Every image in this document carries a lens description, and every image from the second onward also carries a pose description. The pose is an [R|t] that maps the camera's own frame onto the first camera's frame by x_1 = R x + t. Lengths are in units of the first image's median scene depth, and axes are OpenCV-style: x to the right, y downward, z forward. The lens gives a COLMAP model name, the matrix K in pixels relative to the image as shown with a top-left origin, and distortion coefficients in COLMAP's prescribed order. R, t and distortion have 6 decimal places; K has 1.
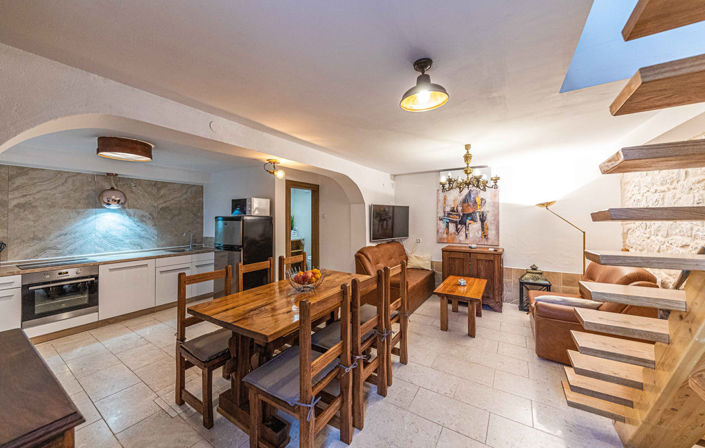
lens RADIAL K [[250.3, 0, 353.7], [0, 250.3, 216.1], [0, 0, 1]] dist [0.000344, 0.000005]
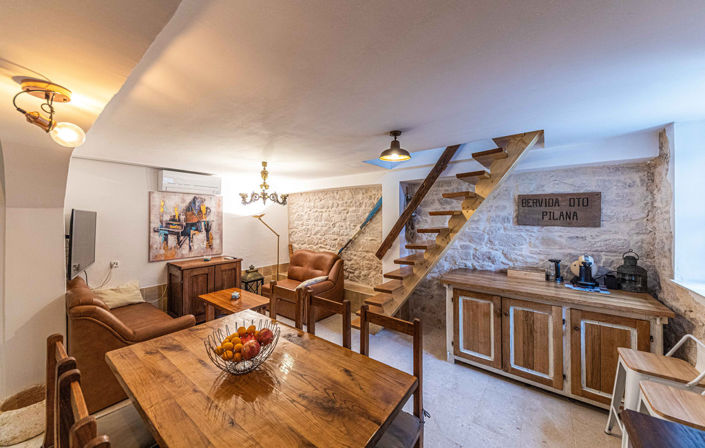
lens RADIAL K [[250.3, 0, 353.7], [0, 250.3, 216.1], [0, 0, 1]] dist [0.000344, 0.000005]
pose [[0.087663, 0.009376, 0.996106, -0.387110], [-0.002390, 0.999955, -0.009202, -0.028745], [-0.996147, -0.001574, 0.087681, 0.347365]]
